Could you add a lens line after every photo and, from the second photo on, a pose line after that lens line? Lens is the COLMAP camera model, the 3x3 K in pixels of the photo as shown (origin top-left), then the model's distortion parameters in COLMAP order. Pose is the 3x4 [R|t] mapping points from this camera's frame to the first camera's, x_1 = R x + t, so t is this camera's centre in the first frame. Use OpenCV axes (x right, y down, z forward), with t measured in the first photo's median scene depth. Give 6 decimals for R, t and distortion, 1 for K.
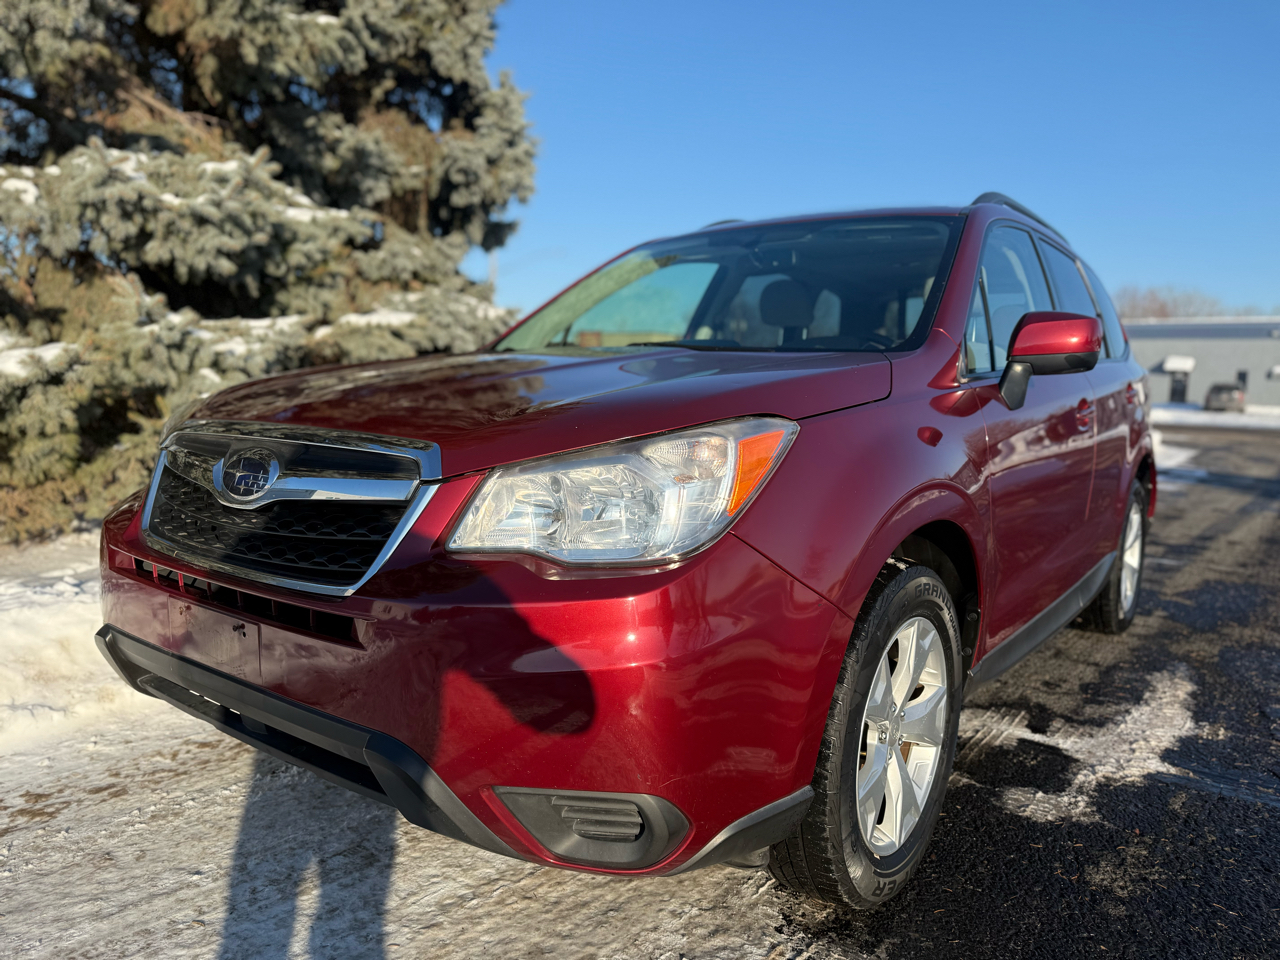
lens RADIAL K [[895.5, 0, 640.5], [0, 895.5, 488.1], [0, 0, 1]] dist [0.007045, -0.009978]
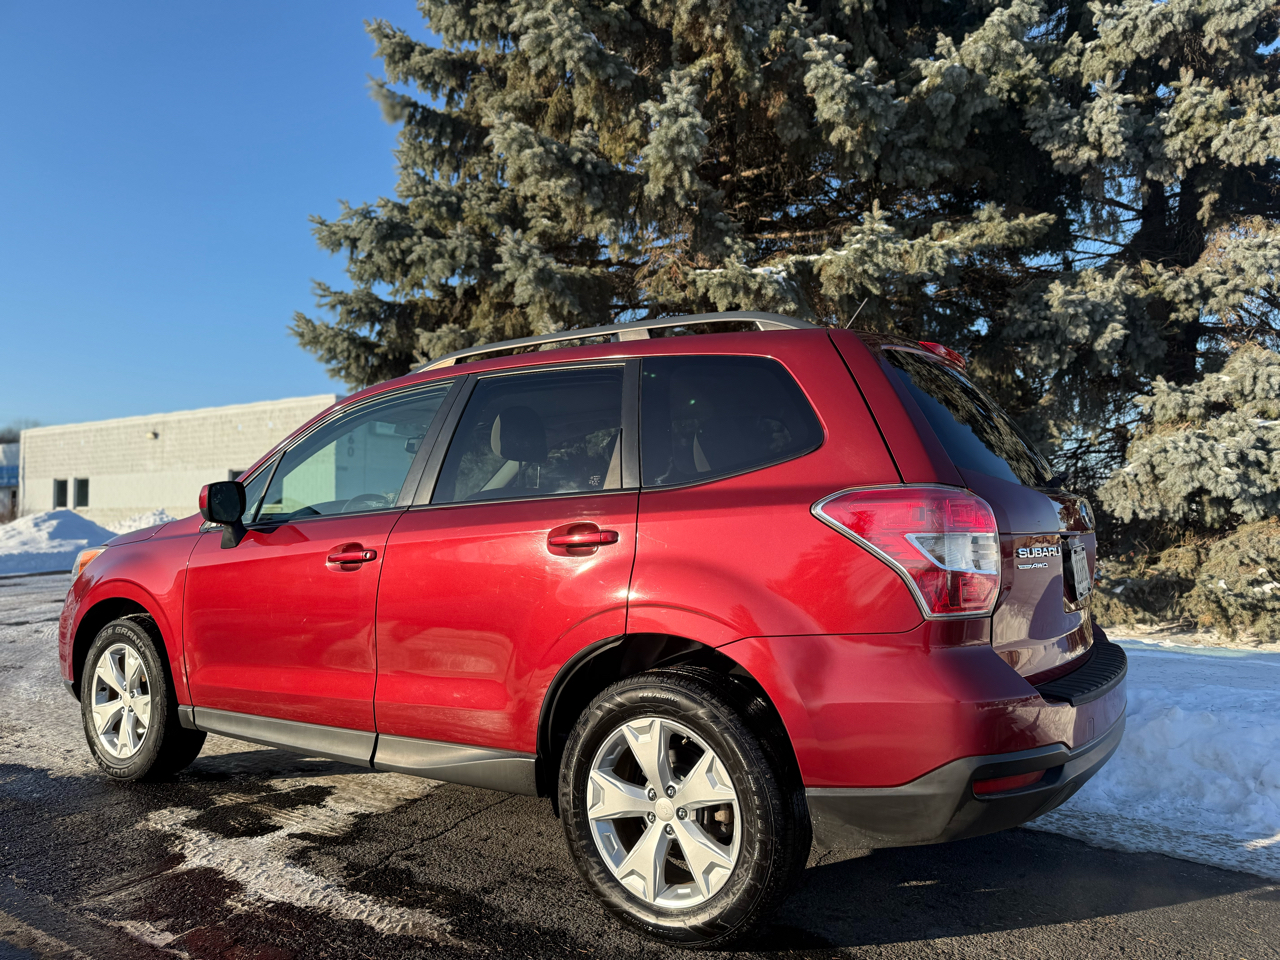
lens RADIAL K [[887.1, 0, 640.4], [0, 887.1, 489.5], [0, 0, 1]] dist [0.050436, -0.063635]
pose [[0.080010, -0.063480, -0.994771, 1.199123], [-0.114911, 0.990729, -0.072465, -0.093697], [0.990148, 0.120108, 0.071974, 0.952863]]
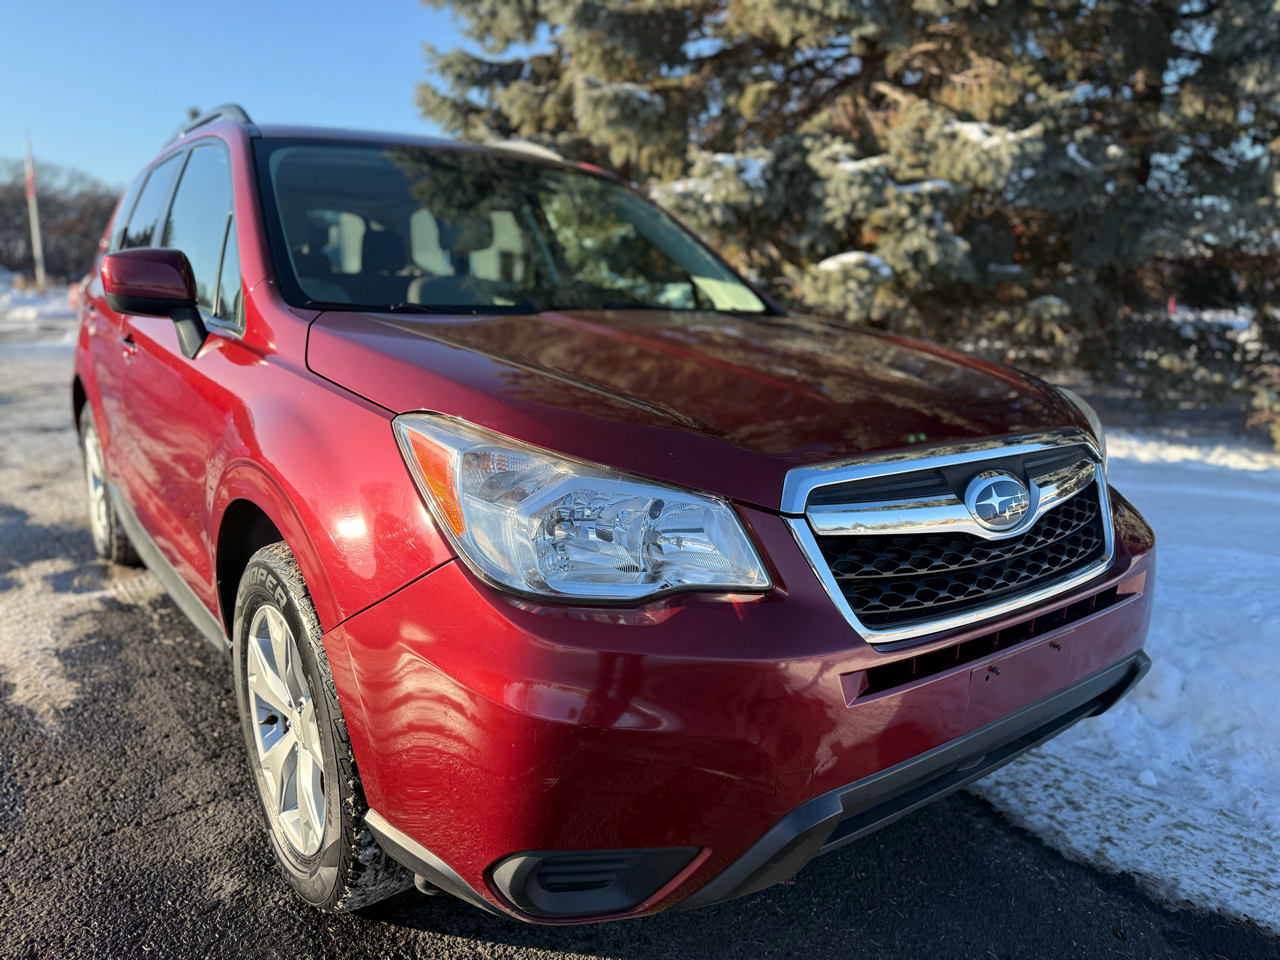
lens RADIAL K [[898.8, 0, 642.2], [0, 898.8, 481.7], [0, 0, 1]] dist [-0.000018, -0.003362]
pose [[-0.250305, 0.163018, -0.954344, 1.032306], [-0.133915, 0.970418, 0.200887, -0.166353], [0.958861, 0.178084, -0.221070, 1.434242]]
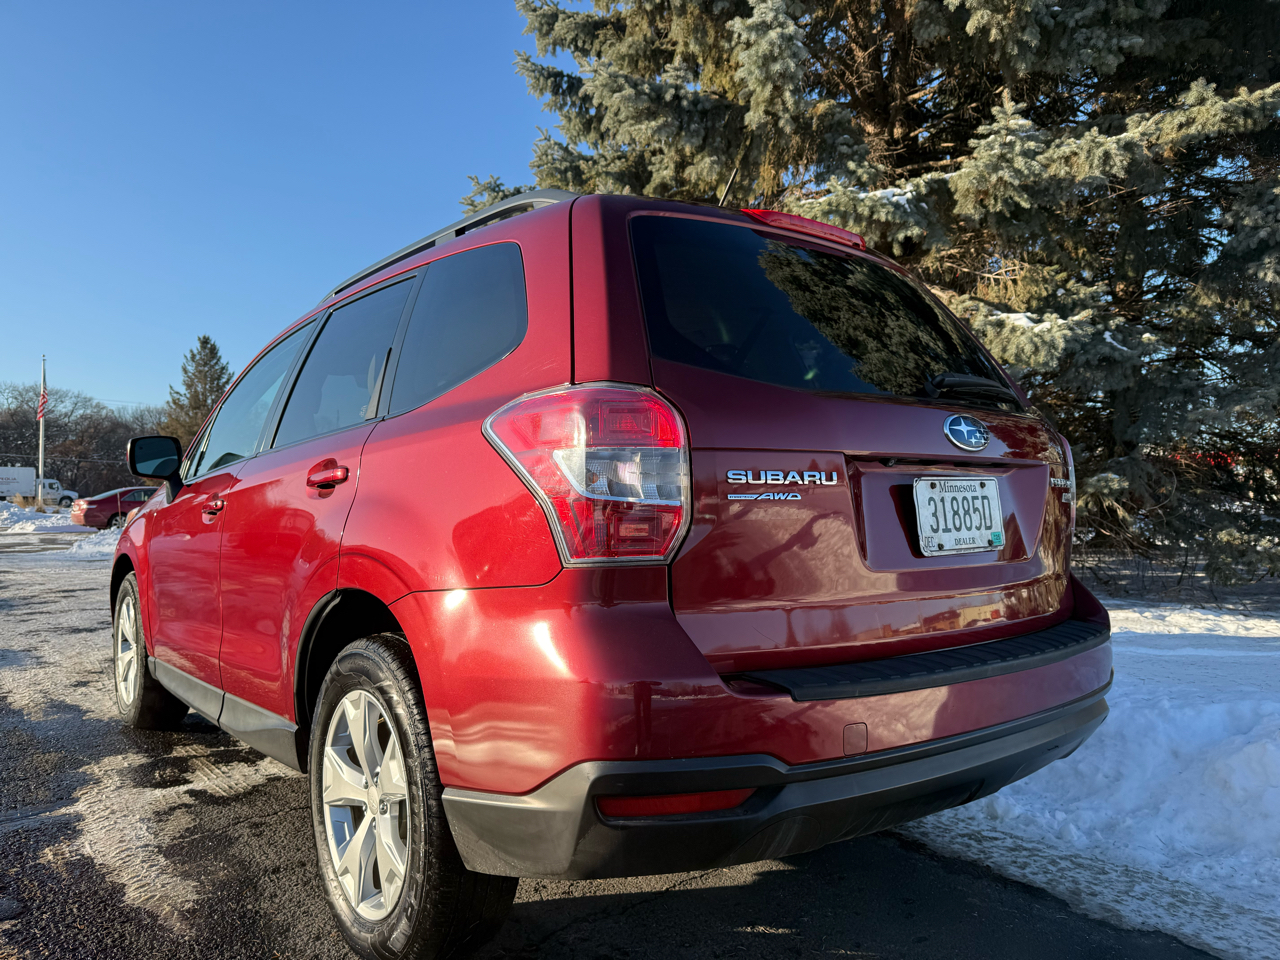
lens RADIAL K [[895.5, 0, 640.5], [0, 895.5, 488.1], [0, 0, 1]] dist [0.007045, -0.009978]
pose [[-0.233743, -0.047170, -0.971153, 1.038771], [-0.115613, 0.993085, -0.020409, -0.105164], [0.965400, 0.107508, -0.237580, 1.297291]]
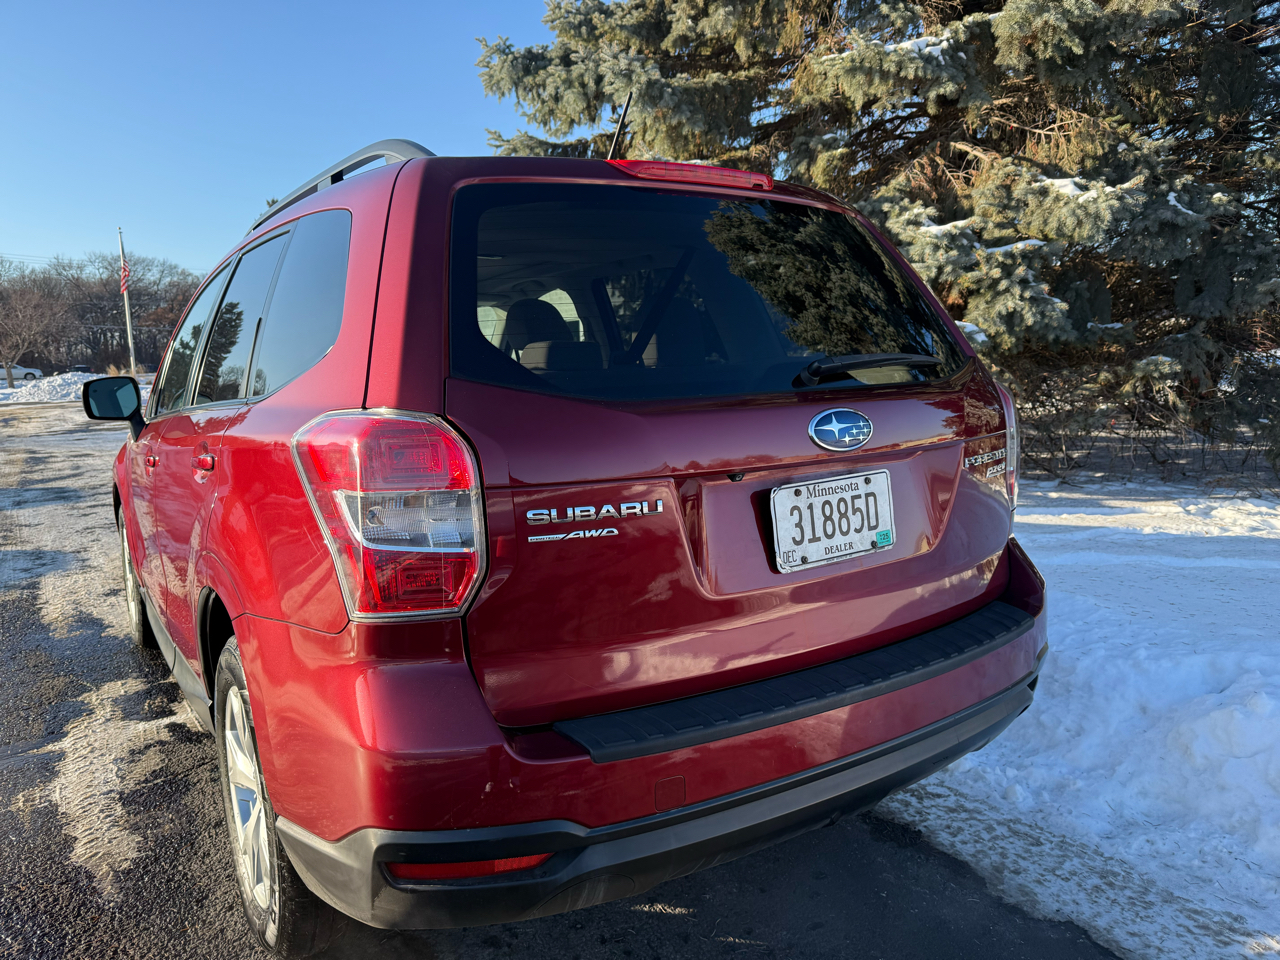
lens RADIAL K [[895.9, 0, 645.3], [0, 895.9, 485.1], [0, 0, 1]] dist [0.014541, -0.019601]
pose [[-0.314487, 0.113312, -0.942475, 0.966185], [-0.088643, 0.985006, 0.148004, -0.191669], [0.945114, 0.130089, -0.299728, 1.390264]]
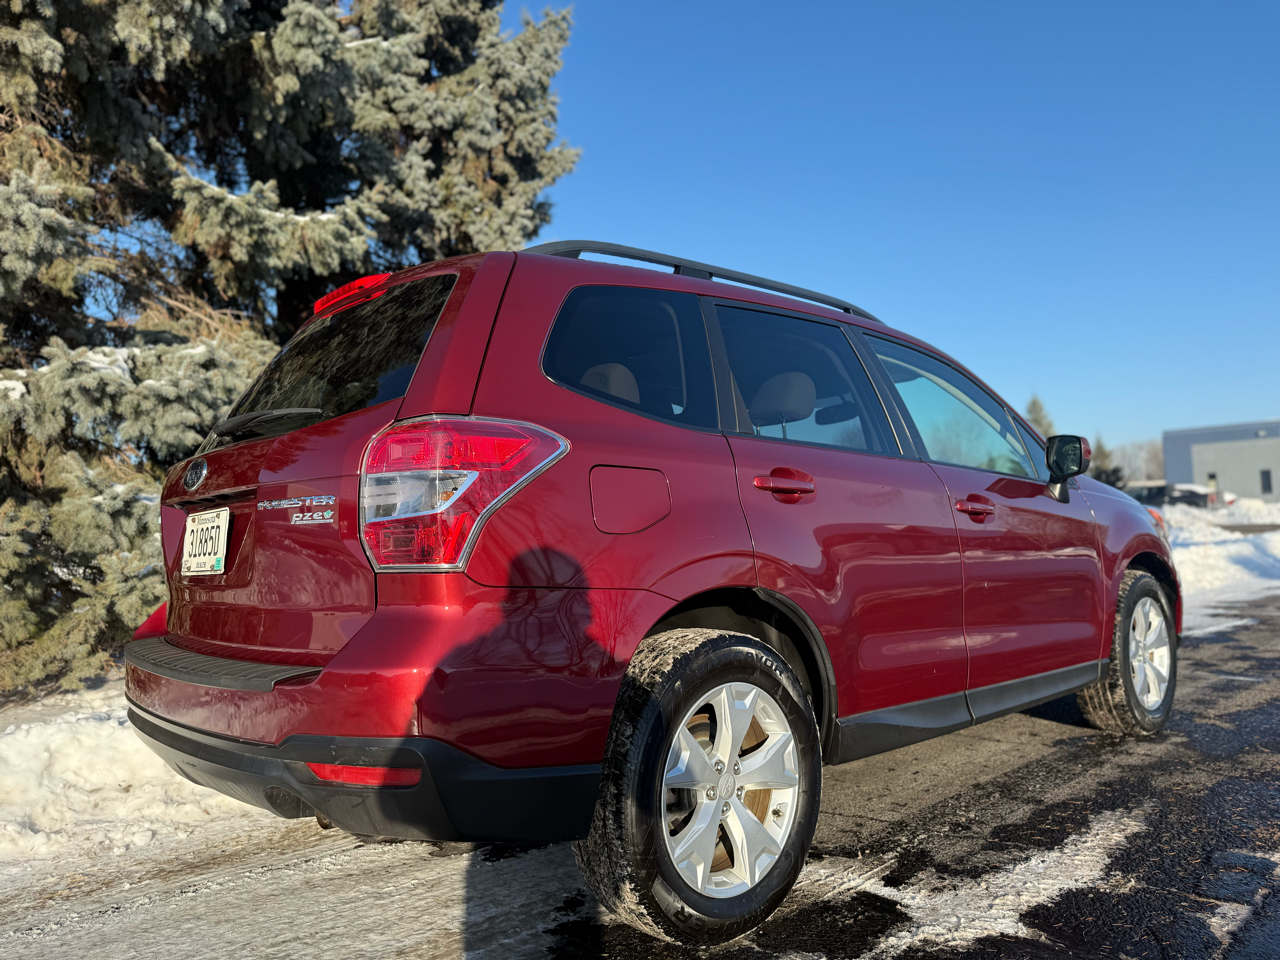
lens RADIAL K [[890.4, 0, 636.3], [0, 890.4, 486.0], [0, 0, 1]] dist [0.024443, -0.024852]
pose [[0.982062, -0.079871, -0.170805, 0.280148], [0.051010, 0.984613, -0.167137, 0.021853], [0.181526, 0.155426, 0.971026, 0.054005]]
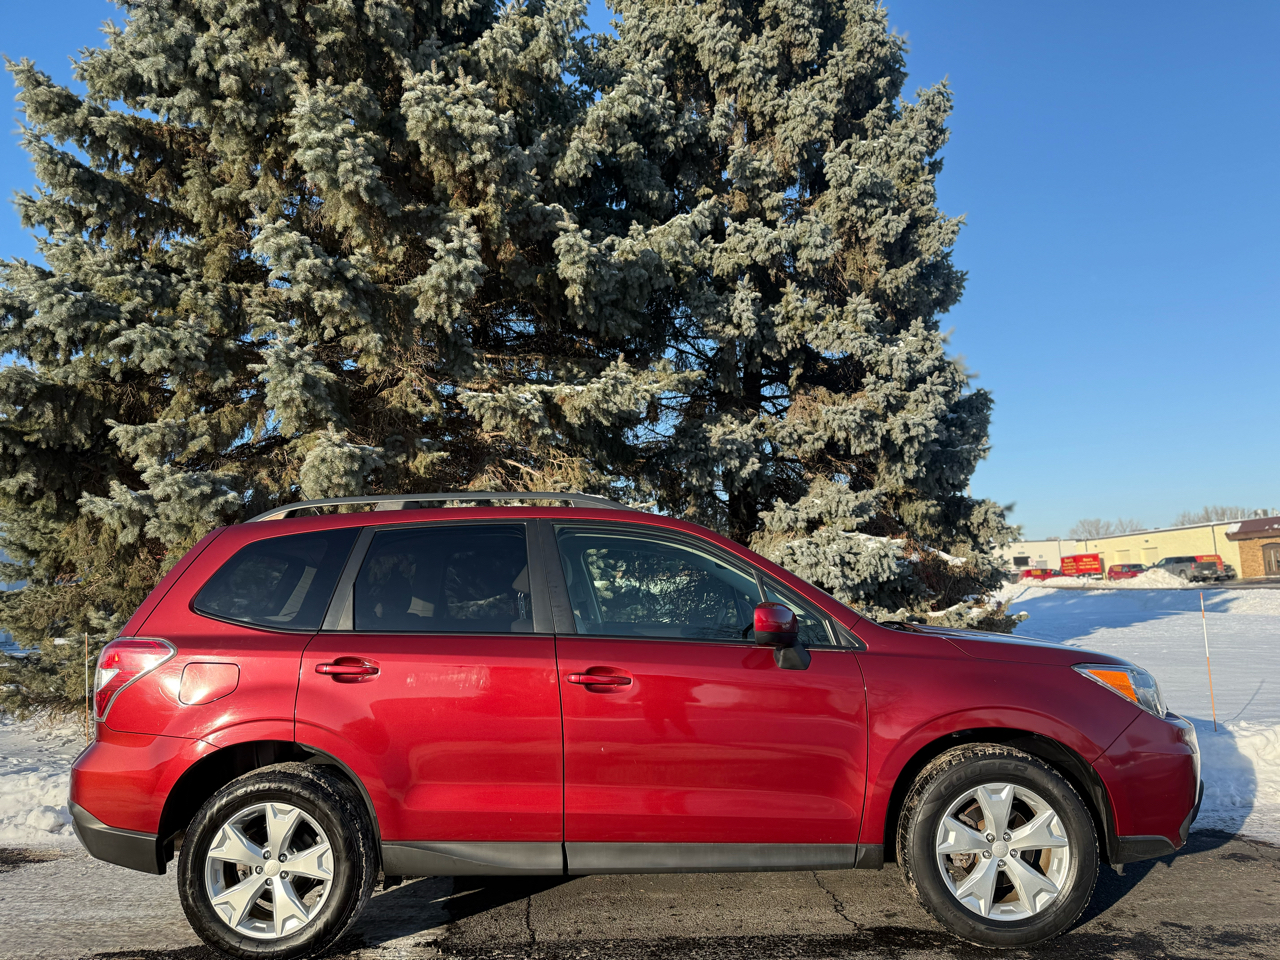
lens RADIAL K [[878.6, 0, 645.8], [0, 878.6, 492.9], [0, 0, 1]] dist [0.102692, -0.148764]
pose [[0.598782, -0.143249, -0.787997, 1.185198], [-0.036558, 0.977961, -0.205562, -0.075549], [0.800077, 0.151894, 0.580349, 0.361871]]
